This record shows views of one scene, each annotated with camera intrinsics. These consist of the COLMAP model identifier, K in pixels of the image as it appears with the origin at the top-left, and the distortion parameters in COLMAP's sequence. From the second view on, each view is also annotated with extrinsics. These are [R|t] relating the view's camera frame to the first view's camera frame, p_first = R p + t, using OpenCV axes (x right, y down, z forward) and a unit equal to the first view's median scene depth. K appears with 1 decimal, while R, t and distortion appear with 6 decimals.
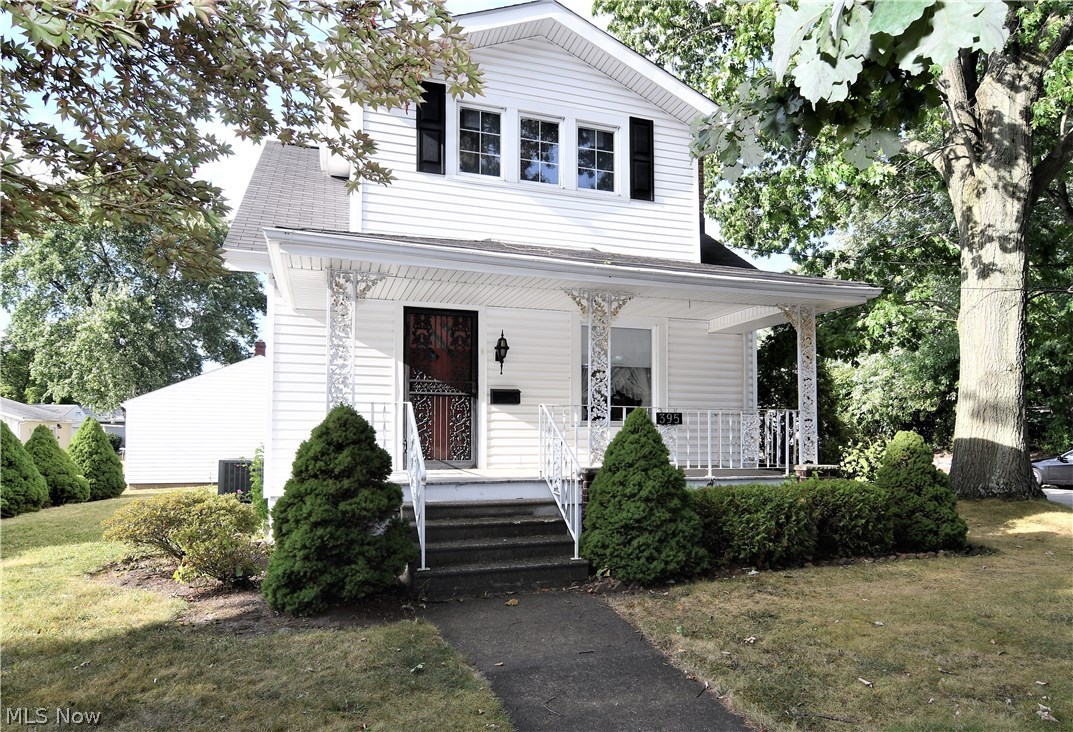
lens RADIAL K [[664.7, 0, 536.3], [0, 664.7, 423.5], [0, 0, 1]] dist [0.000691, 0.000011]
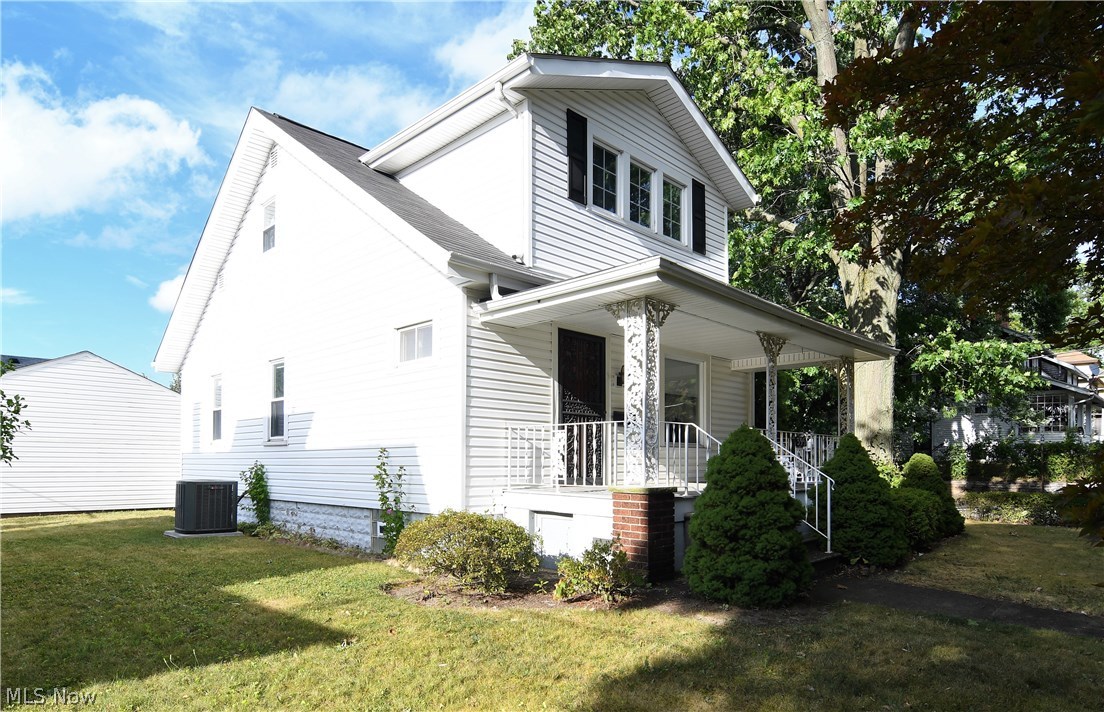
lens RADIAL K [[662.3, 0, 552.2], [0, 662.3, 457.1], [0, 0, 1]] dist [-0.001884, -0.000383]
pose [[0.887340, 0.004152, 0.461098, -0.669121], [-0.014137, 0.999734, 0.018203, 0.004949], [-0.460900, -0.022671, 0.887163, 0.089469]]
